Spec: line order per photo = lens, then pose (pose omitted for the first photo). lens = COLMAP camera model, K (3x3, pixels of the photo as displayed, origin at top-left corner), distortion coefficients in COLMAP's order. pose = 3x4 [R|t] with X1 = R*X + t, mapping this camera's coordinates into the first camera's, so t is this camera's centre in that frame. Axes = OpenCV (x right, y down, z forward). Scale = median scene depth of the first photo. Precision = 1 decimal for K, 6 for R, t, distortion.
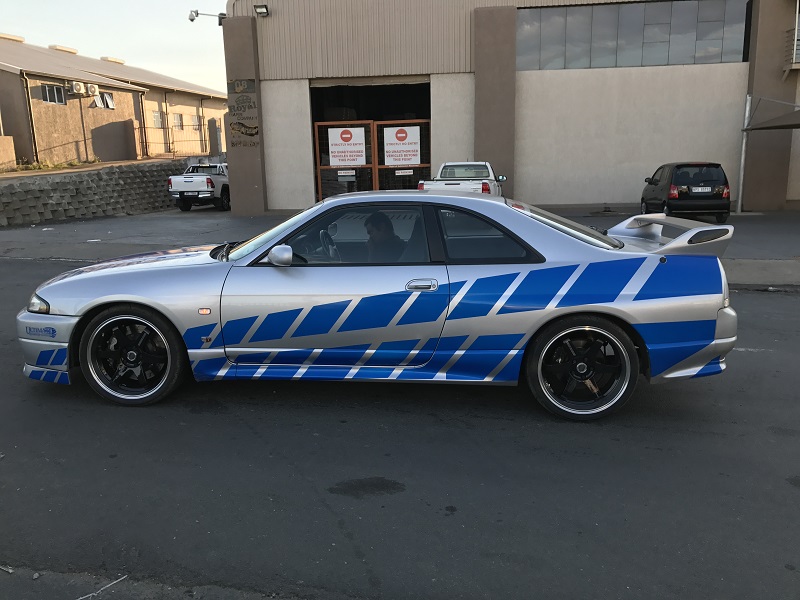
lens RADIAL K [[629.7, 0, 400.0], [0, 629.7, 300.0], [0, 0, 1]] dist [0.002447, 0.007546]
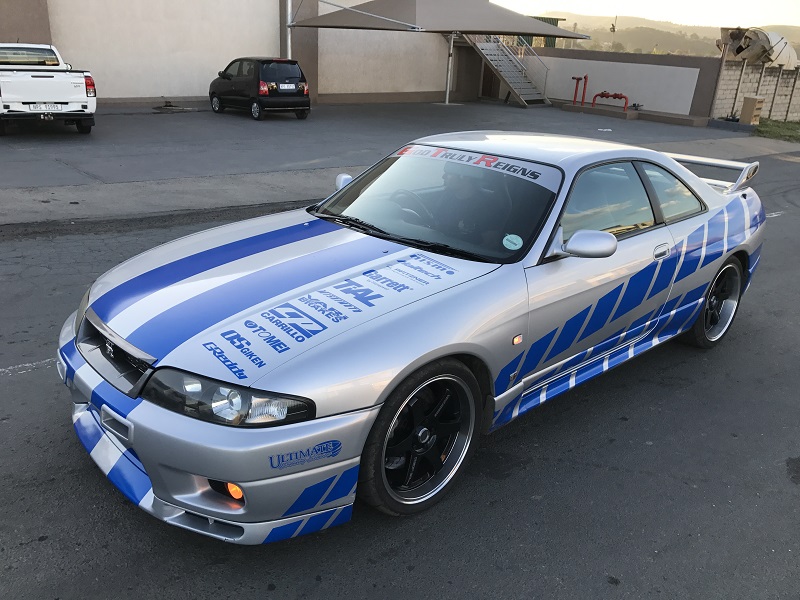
lens RADIAL K [[629.7, 0, 400.0], [0, 629.7, 300.0], [0, 0, 1]] dist [0.002447, 0.007546]
pose [[0.713422, -0.211170, 0.668159, -0.150079], [0.094642, 0.973812, 0.206718, -0.030910], [-0.694314, -0.084241, 0.714725, 0.106726]]
